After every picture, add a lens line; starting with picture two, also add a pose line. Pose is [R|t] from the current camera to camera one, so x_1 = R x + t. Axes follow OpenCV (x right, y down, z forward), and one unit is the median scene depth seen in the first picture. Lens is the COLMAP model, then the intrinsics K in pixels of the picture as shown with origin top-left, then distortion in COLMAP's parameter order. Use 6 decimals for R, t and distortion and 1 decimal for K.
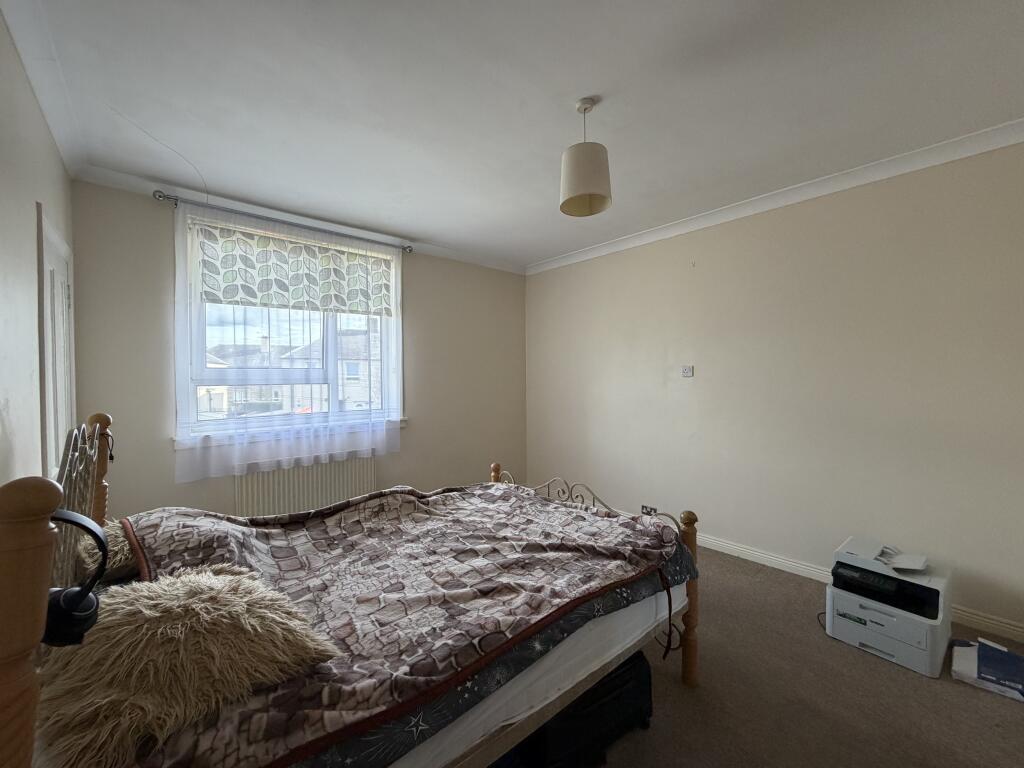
lens RADIAL K [[406.0, 0, 509.0], [0, 406.0, 380.9], [0, 0, 1]] dist [-0.006686, -0.000113]
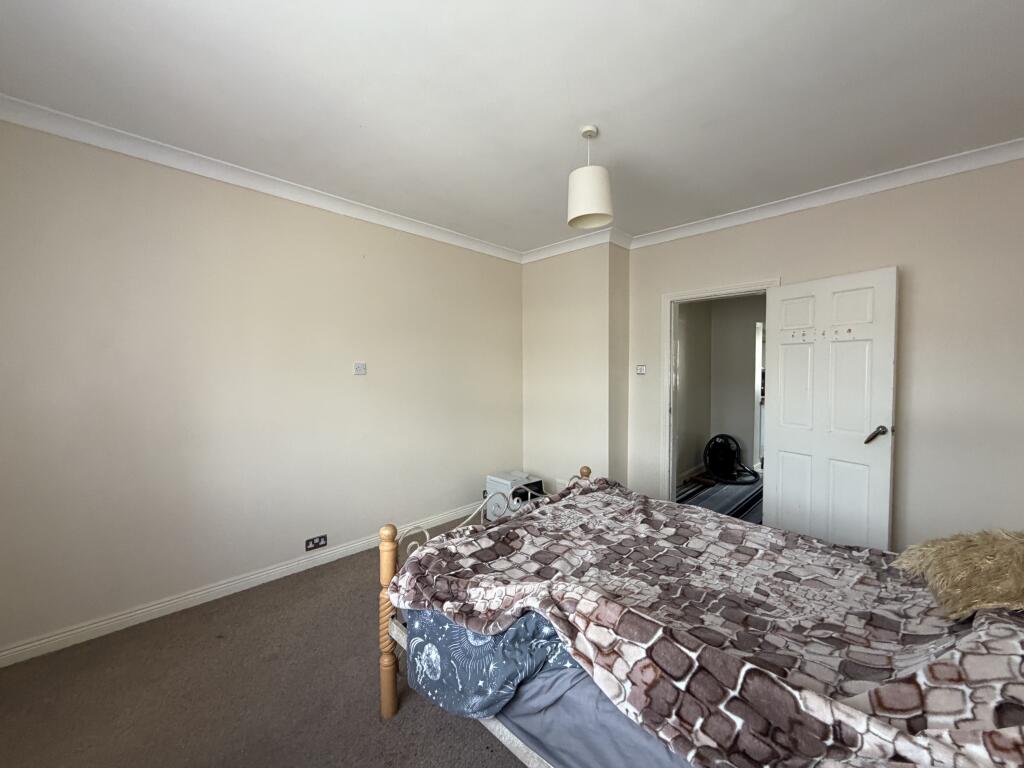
lens RADIAL K [[406.0, 0, 508.4], [0, 406.0, 385.9], [0, 0, 1]] dist [-0.006686, -0.000113]
pose [[-0.072294, -0.027173, 0.997013, -0.983072], [0.017875, 0.999433, 0.028535, -0.011648], [-0.997223, 0.019885, -0.071768, 1.400463]]
